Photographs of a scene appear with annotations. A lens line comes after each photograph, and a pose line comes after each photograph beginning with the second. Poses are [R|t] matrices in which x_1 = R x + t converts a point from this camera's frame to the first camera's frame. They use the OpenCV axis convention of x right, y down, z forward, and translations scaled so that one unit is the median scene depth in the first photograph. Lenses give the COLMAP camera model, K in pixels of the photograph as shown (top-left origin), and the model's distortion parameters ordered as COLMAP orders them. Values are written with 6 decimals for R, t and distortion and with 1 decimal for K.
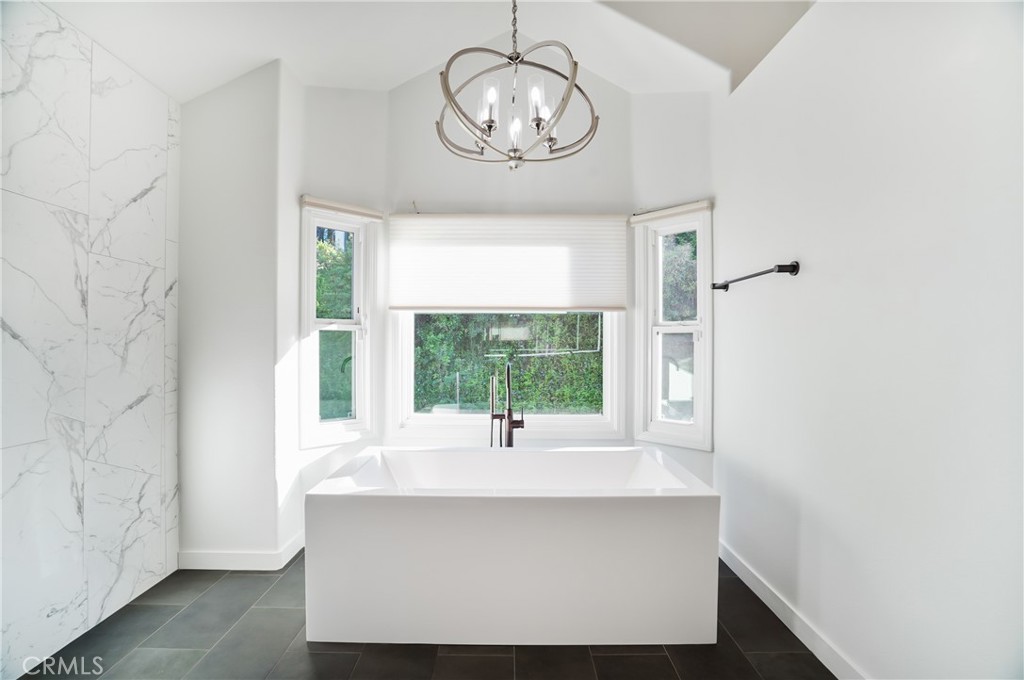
lens RADIAL K [[474.8, 0, 515.9], [0, 474.8, 343.4], [0, 0, 1]] dist [-0.030917, 0.006323]
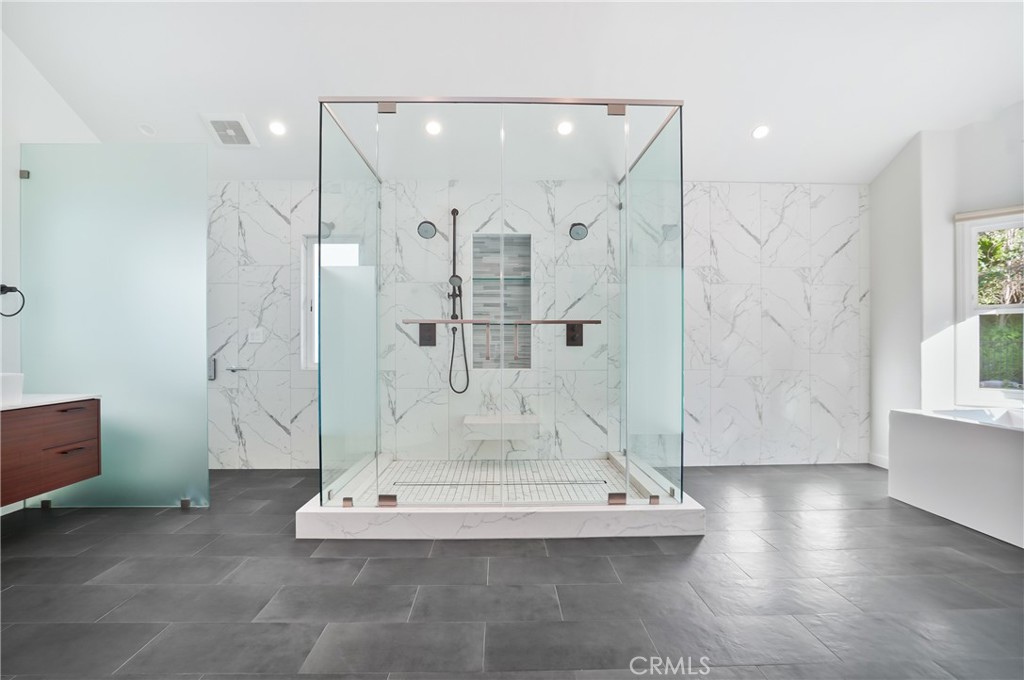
lens RADIAL K [[491.6, 0, 516.0], [0, 491.6, 346.5], [0, 0, 1]] dist [-0.041229, 0.010772]
pose [[0.030119, 0.003295, -0.999541, 0.993160], [0.002780, 0.999990, 0.003380, 0.057840], [0.999542, -0.002881, 0.030110, -0.324716]]
